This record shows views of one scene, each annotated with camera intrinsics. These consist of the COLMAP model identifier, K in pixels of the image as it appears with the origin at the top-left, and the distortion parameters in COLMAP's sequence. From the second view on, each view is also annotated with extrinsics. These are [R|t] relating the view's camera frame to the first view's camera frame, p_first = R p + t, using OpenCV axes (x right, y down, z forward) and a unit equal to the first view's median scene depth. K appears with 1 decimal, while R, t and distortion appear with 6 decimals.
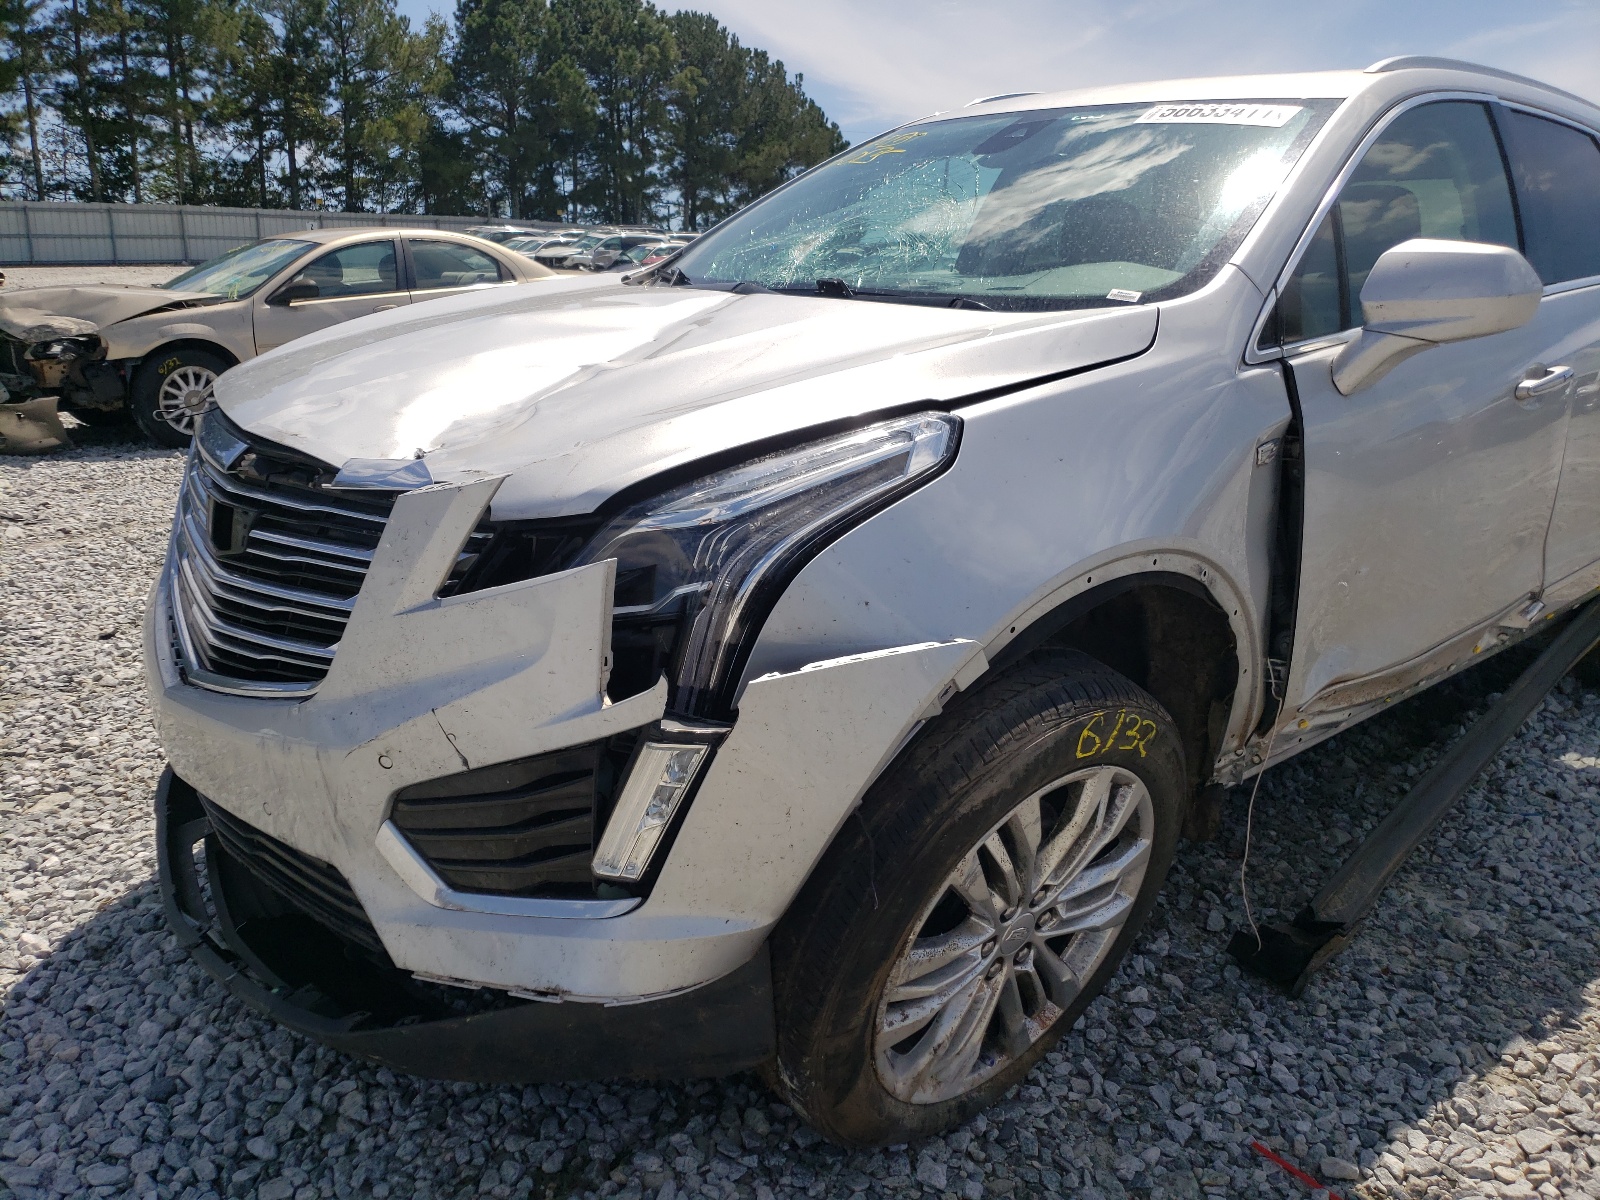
lens RADIAL K [[1212.2, 0, 779.6], [0, 1212.2, 560.8], [0, 0, 1]] dist [0.008509, -0.001456]
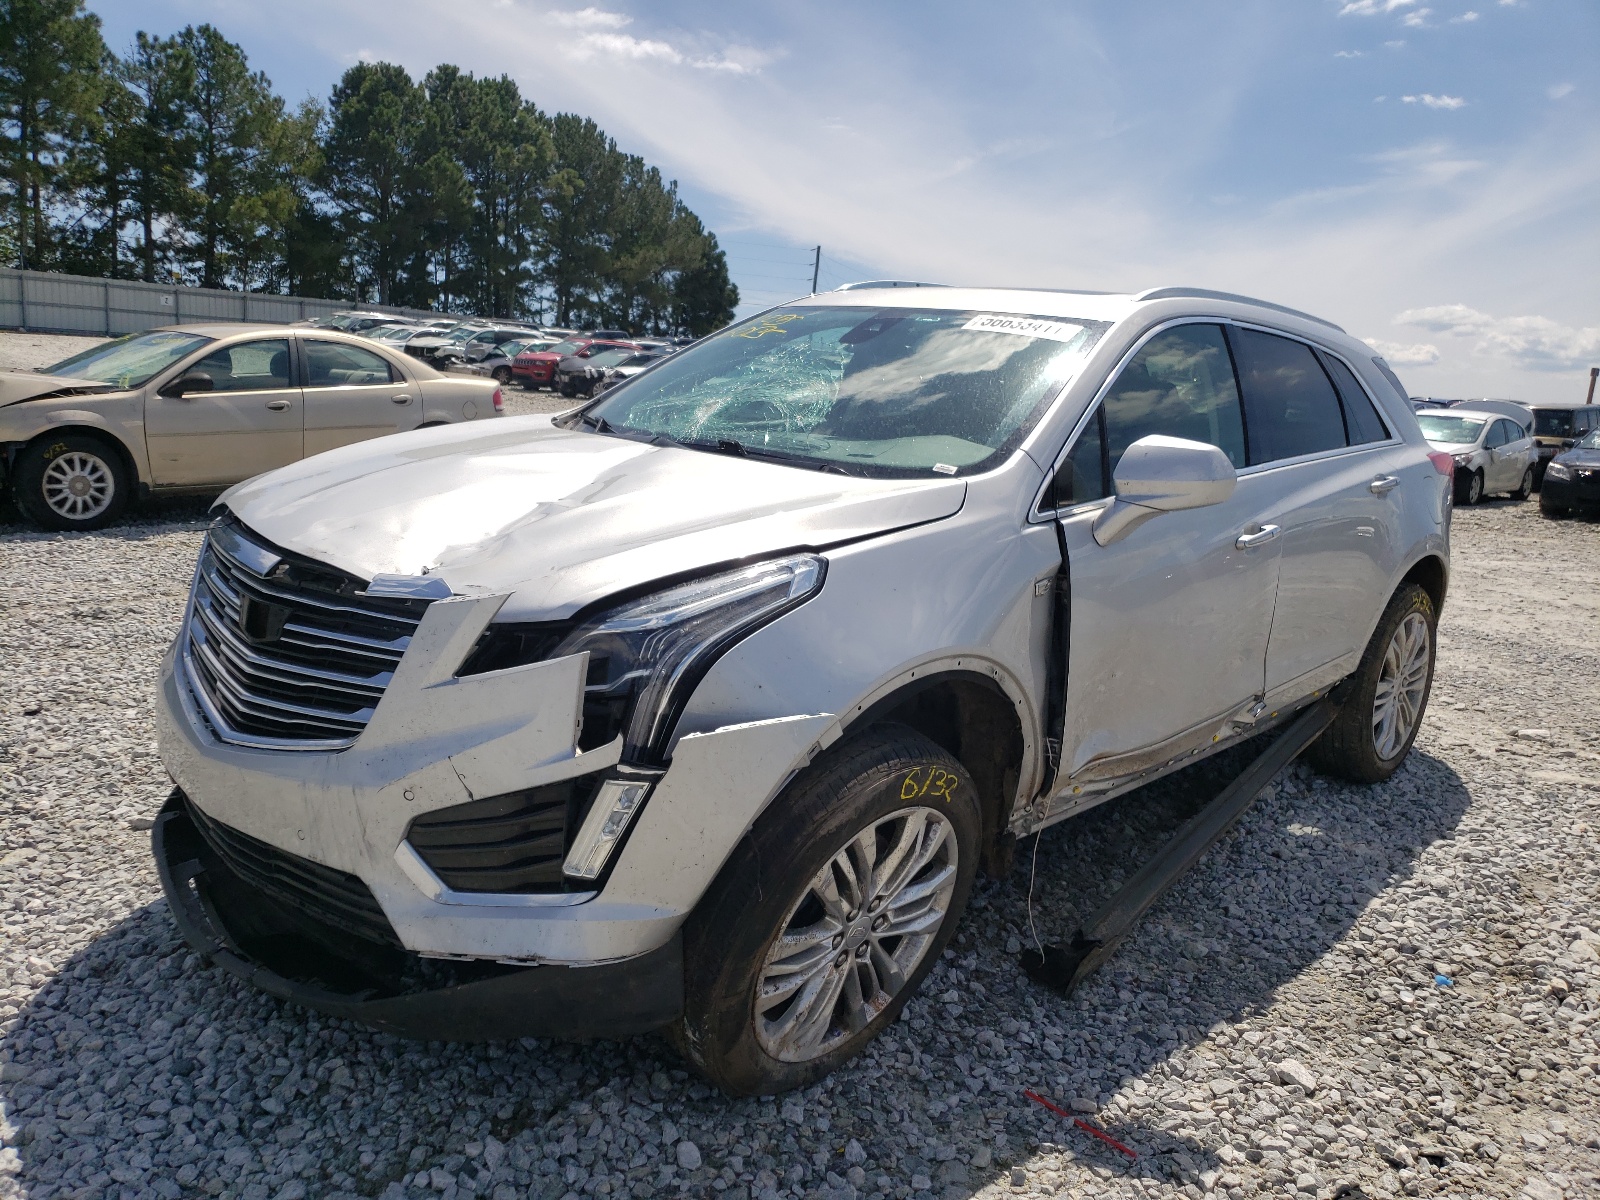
lens RADIAL K [[1213.3, 0, 800.0], [0, 1213.3, 600.0], [0, 0, 1]] dist [-0.006668, -0.003311]
pose [[0.991276, 0.029999, 0.128344, -0.047206], [-0.023652, 0.998434, -0.050696, 0.002402], [-0.129664, 0.047218, 0.990433, -0.303535]]
